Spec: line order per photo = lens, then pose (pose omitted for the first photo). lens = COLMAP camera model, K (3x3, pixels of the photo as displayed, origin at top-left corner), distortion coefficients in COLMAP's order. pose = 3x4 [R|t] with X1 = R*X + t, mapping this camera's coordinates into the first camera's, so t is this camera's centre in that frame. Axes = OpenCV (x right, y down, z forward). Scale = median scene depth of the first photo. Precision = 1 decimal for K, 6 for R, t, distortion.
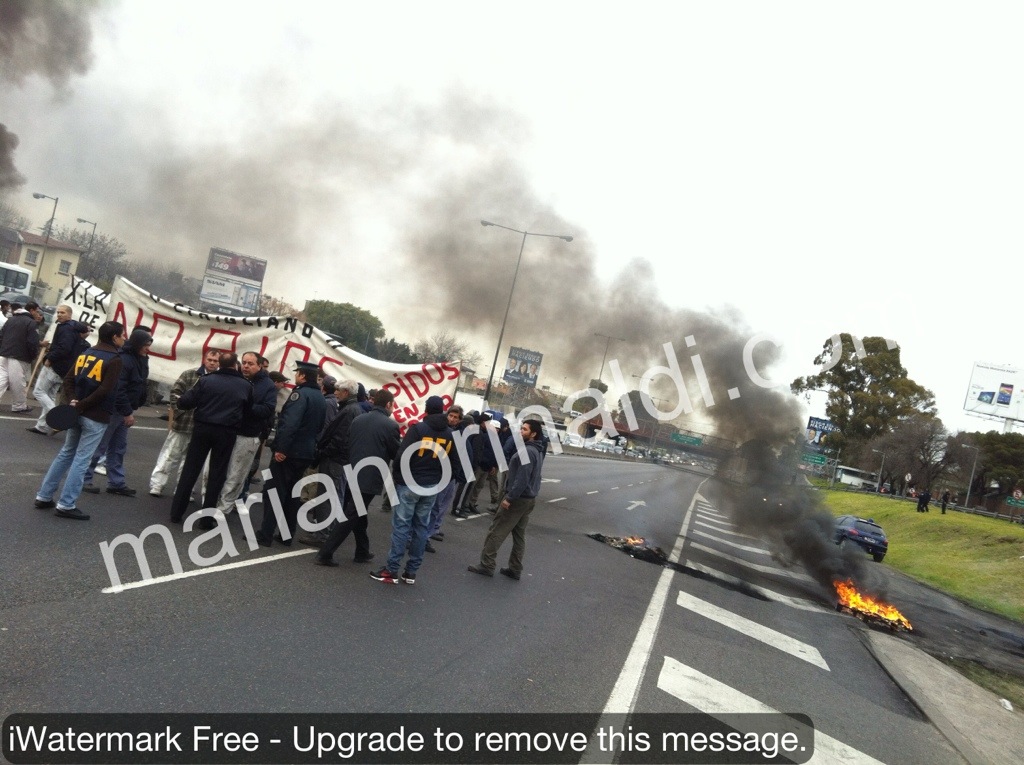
lens RADIAL K [[1002.2, 0, 512.0], [0, 1002.2, 382.5], [0, 0, 1]] dist [-0.004363, -0.015157]
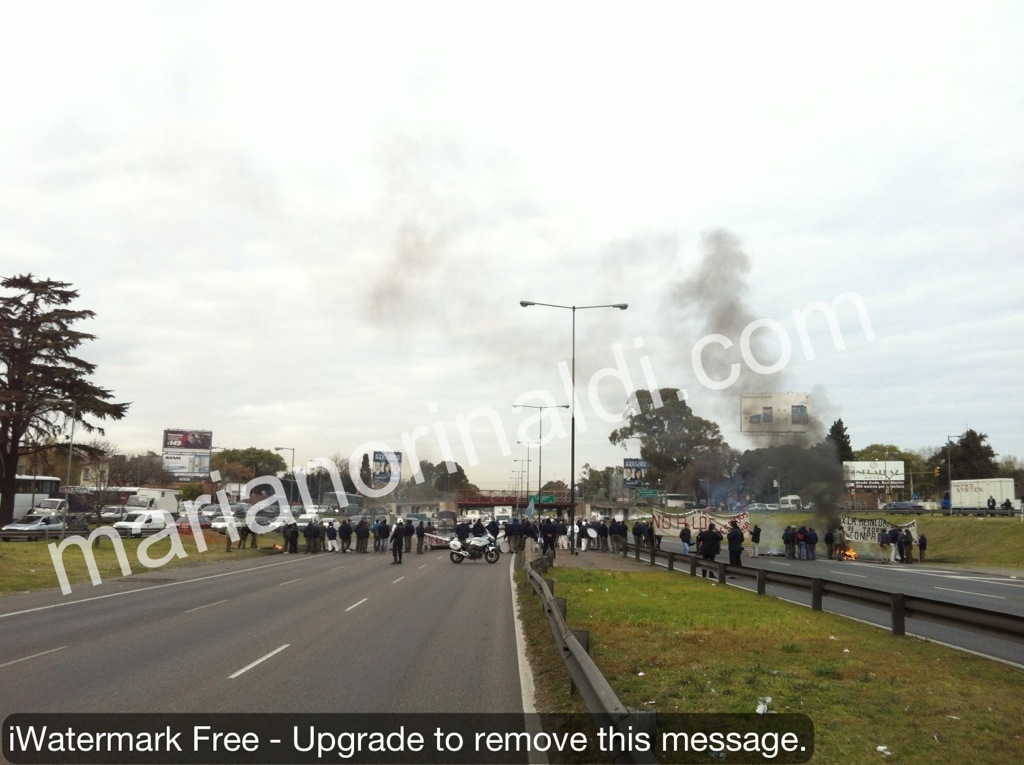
lens RADIAL K [[1002.2, 0, 512.0], [0, 1002.2, 382.5], [0, 0, 1]] dist [-0.004363, -0.015157]
pose [[0.950145, -0.185834, 0.250381, -0.151207], [0.201189, 0.978855, -0.036958, -0.048257], [-0.238219, 0.085489, 0.967442, -0.206131]]
